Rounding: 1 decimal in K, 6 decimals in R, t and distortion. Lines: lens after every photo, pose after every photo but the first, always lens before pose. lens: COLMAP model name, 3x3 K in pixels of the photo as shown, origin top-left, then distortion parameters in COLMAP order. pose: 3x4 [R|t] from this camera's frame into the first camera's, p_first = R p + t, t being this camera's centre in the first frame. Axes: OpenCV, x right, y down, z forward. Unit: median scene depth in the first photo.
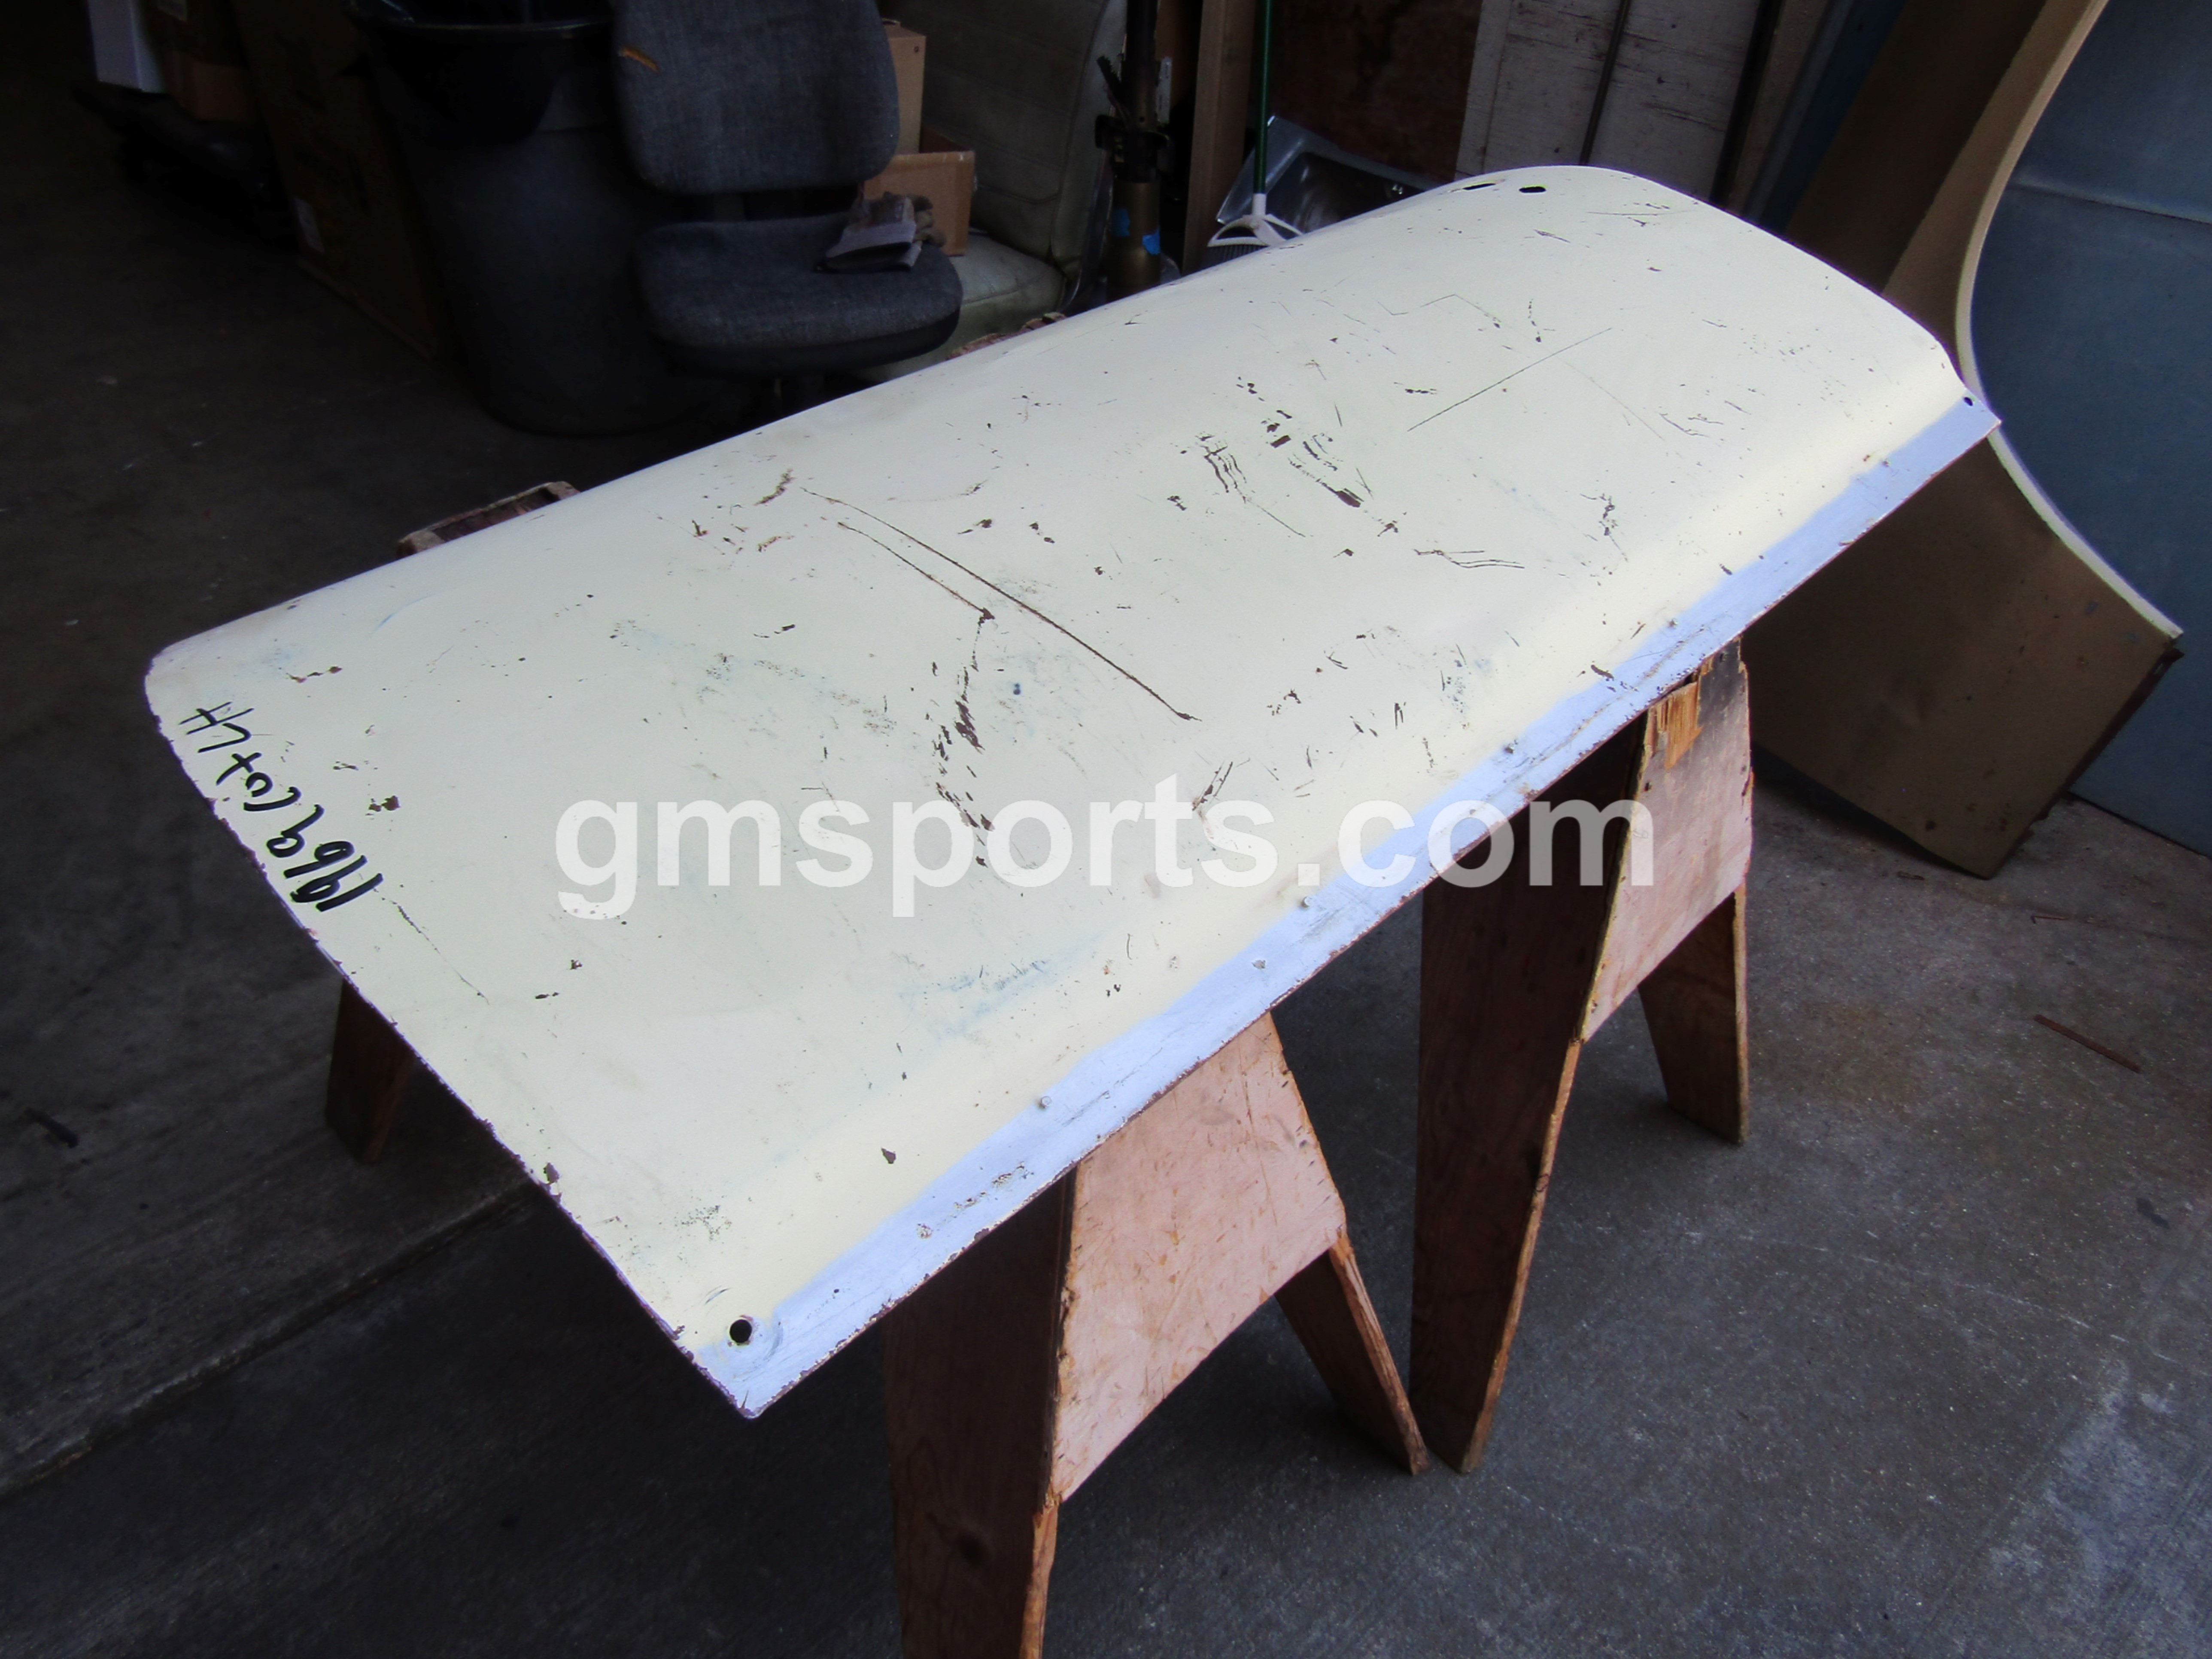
lens RADIAL K [[1578.4, 0, 1111.9], [0, 1578.4, 832.1], [0, 0, 1]] dist [-0.005037, -0.006975]
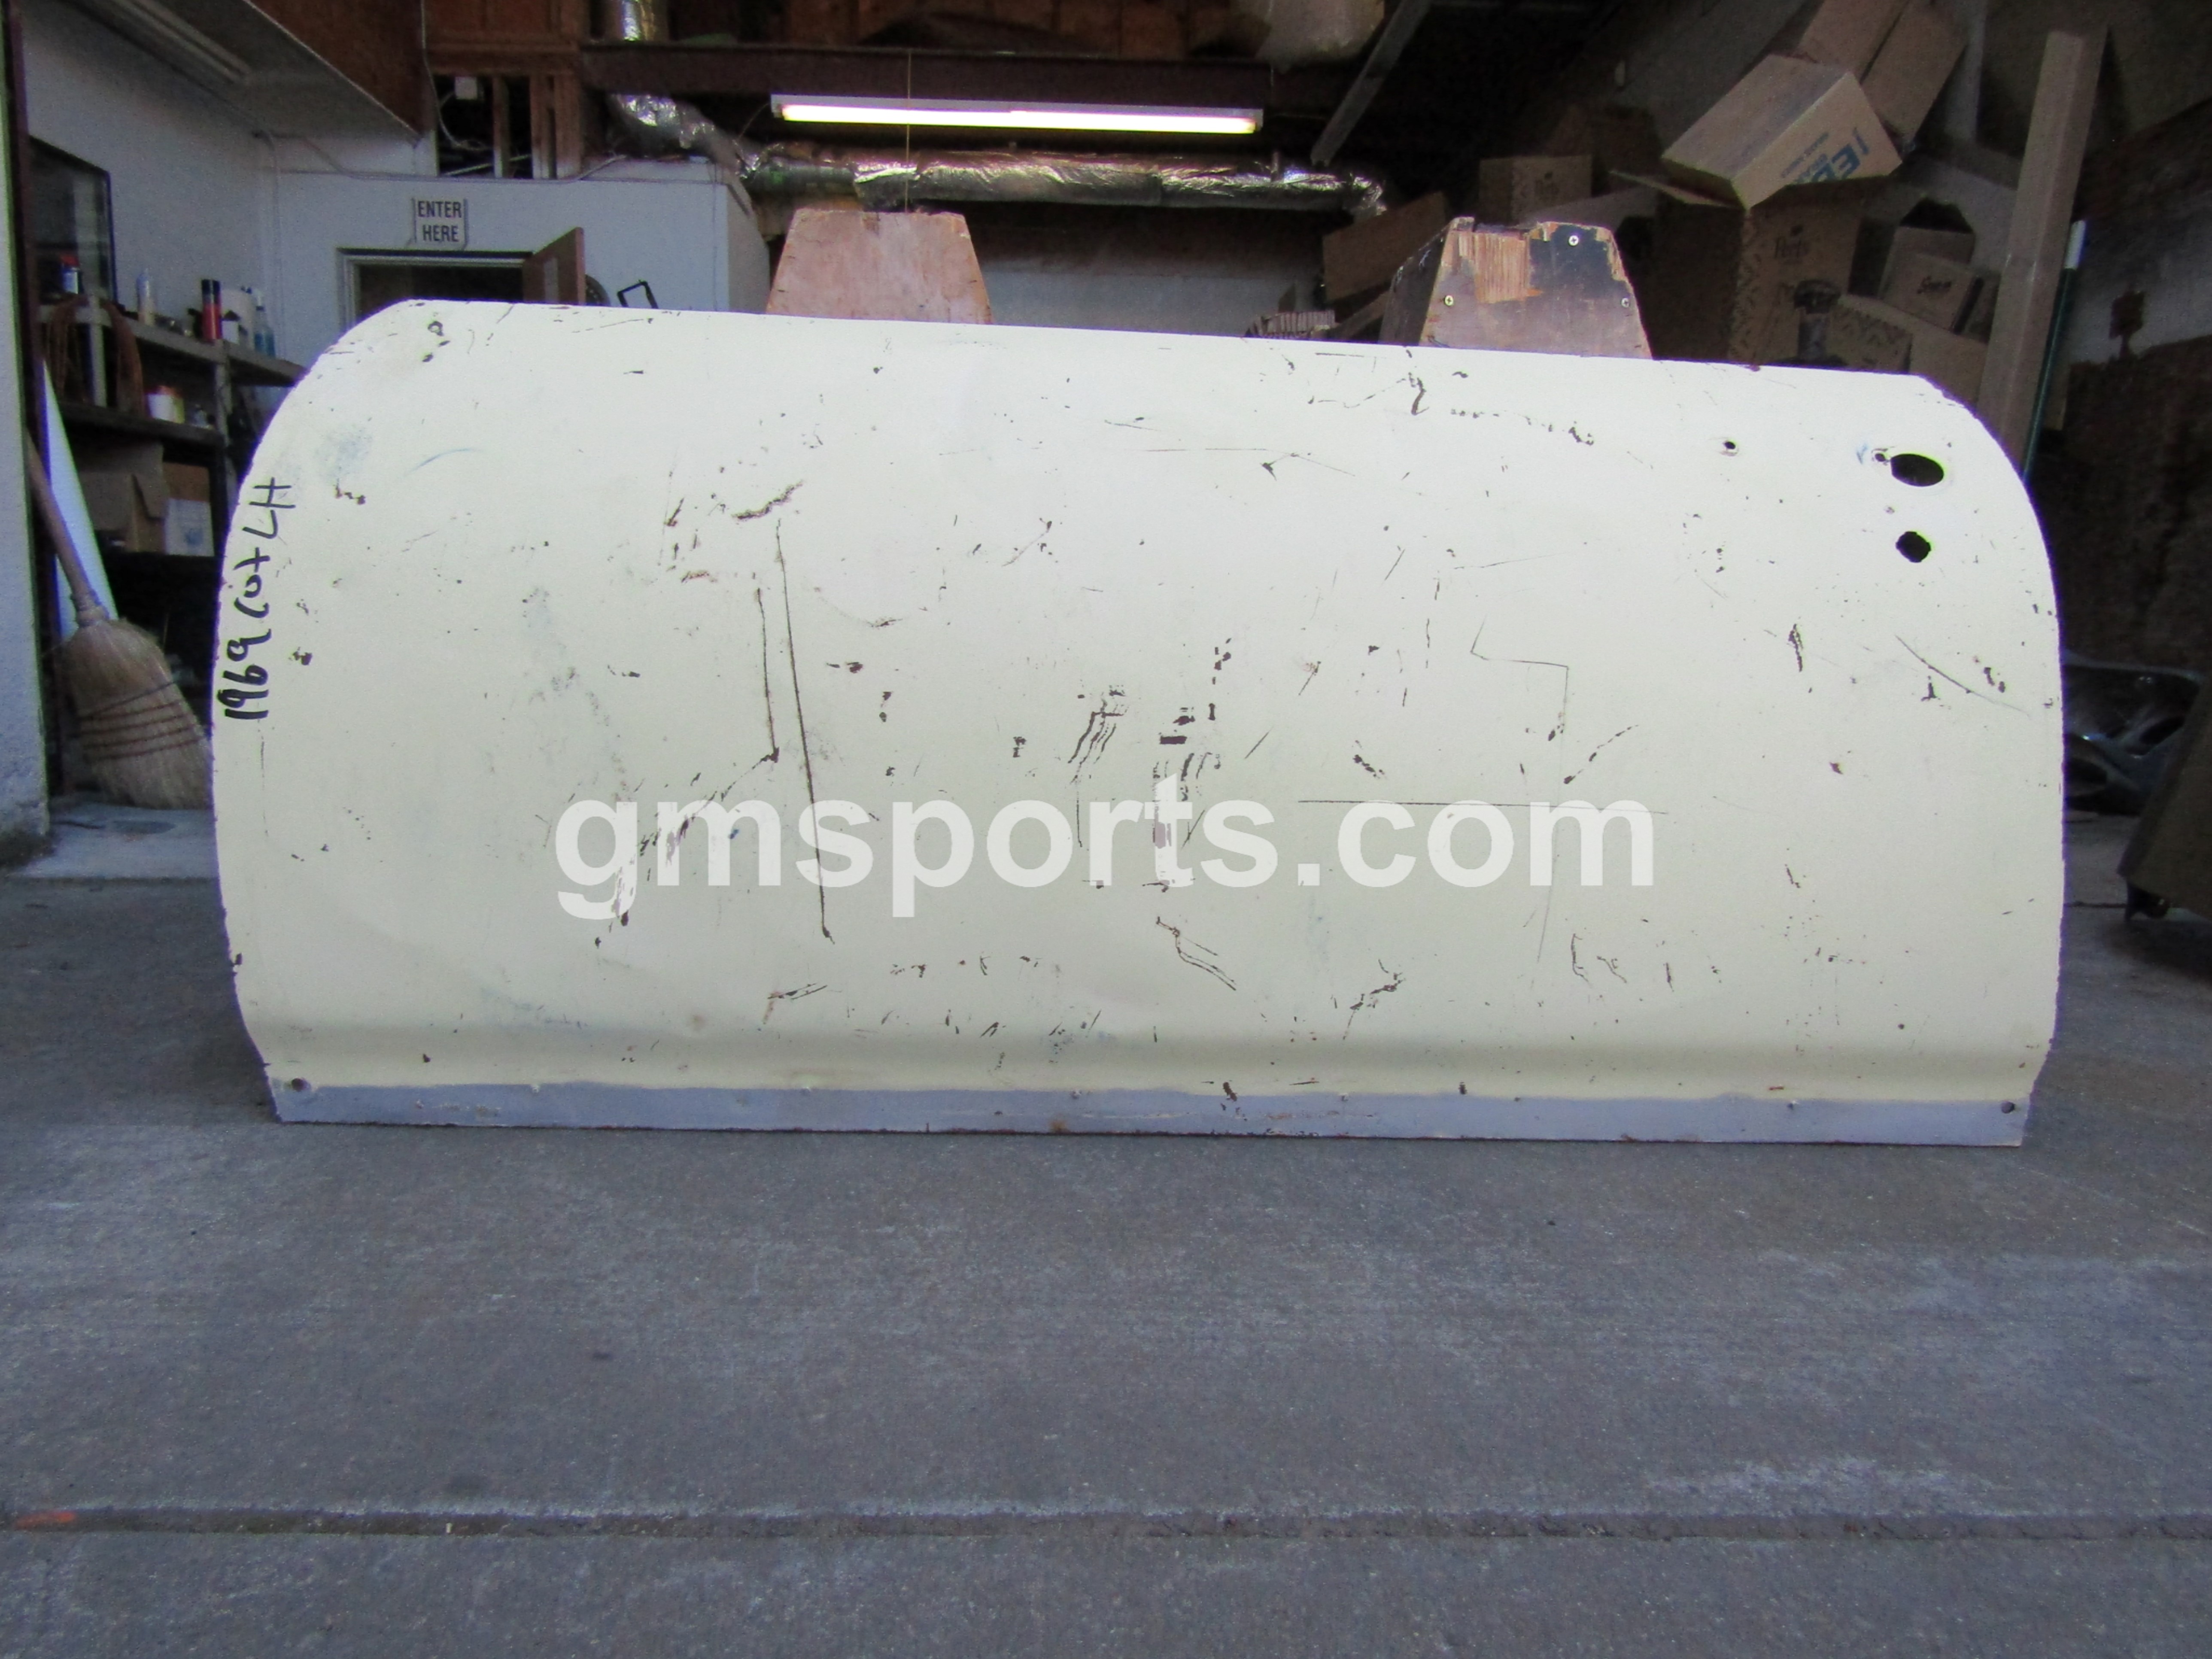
lens RADIAL K [[1570.0, 0, 1102.8], [0, 1570.0, 835.2], [0, 0, 1]] dist [-0.013300, 0.007767]
pose [[0.693849, 0.705945, -0.142179, 0.364179], [-0.480639, 0.601013, 0.638568, -1.161939], [0.536246, -0.374733, 0.756317, 0.229412]]
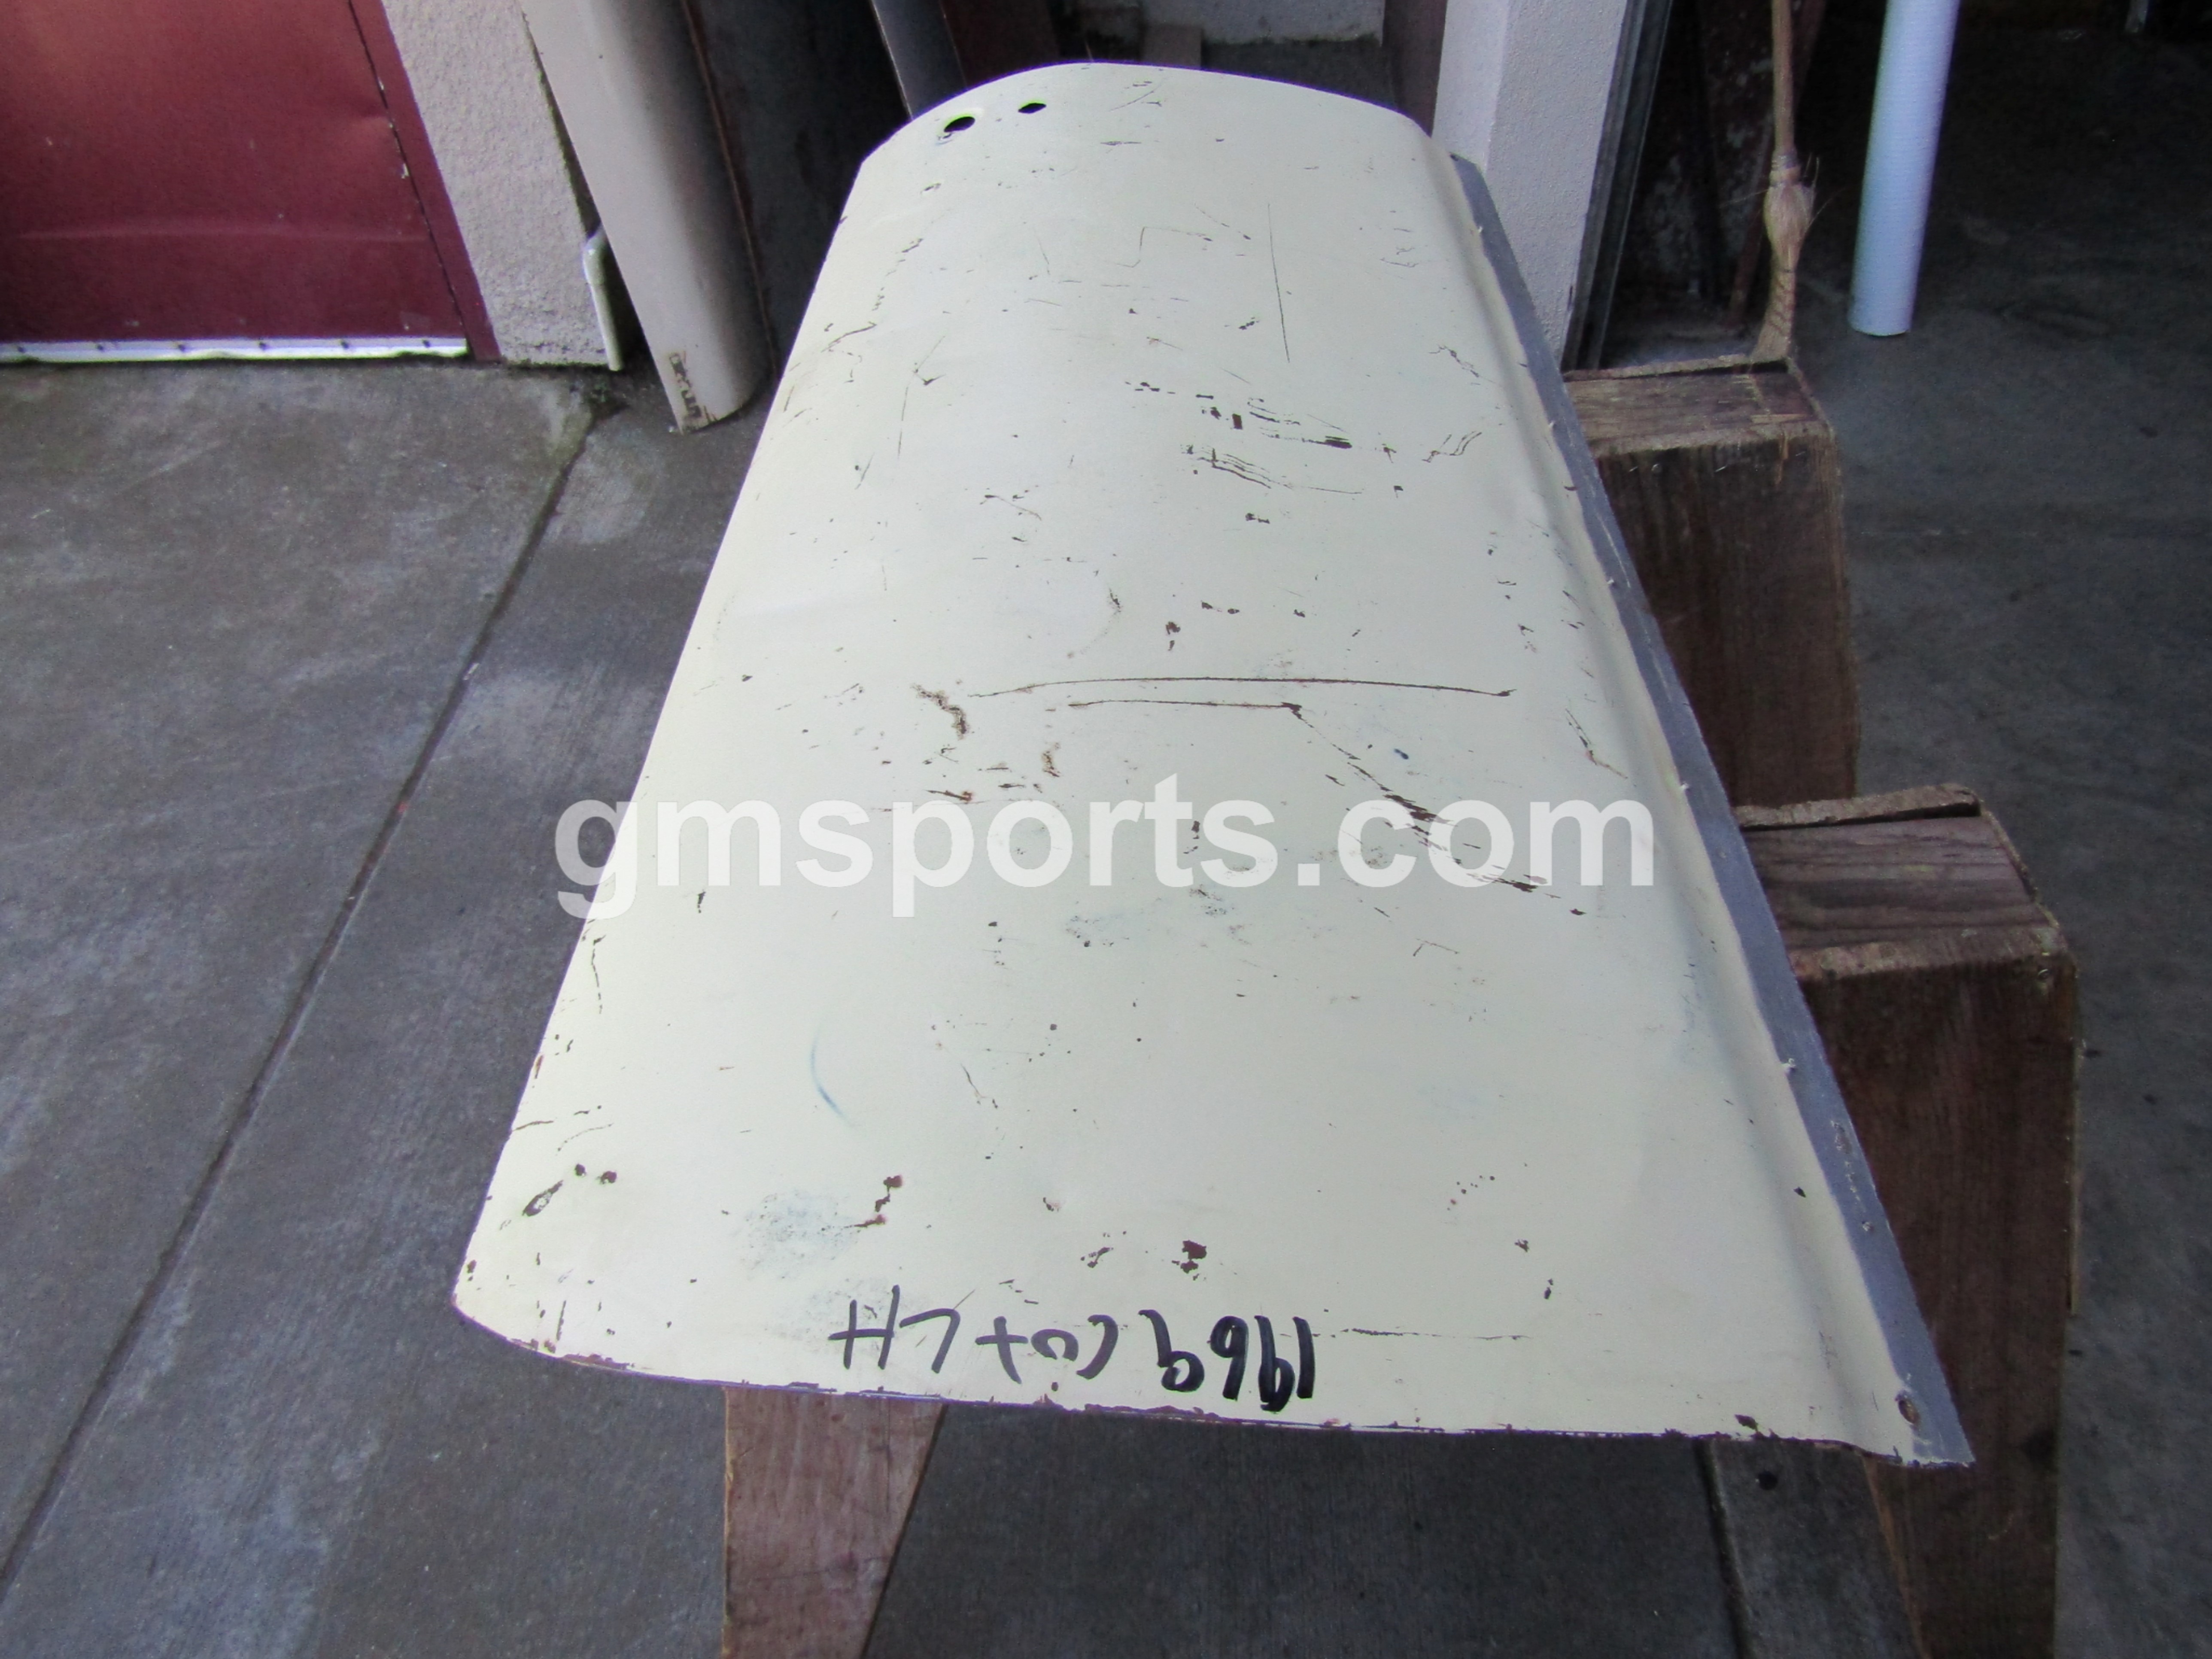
lens RADIAL K [[1578.4, 0, 1111.9], [0, 1578.4, 832.1], [0, 0, 1]] dist [-0.005037, -0.006975]
pose [[0.717755, -0.525515, 0.456796, -0.713948], [0.495664, 0.846371, 0.194868, -0.358114], [-0.489025, 0.086550, 0.867965, 0.304330]]
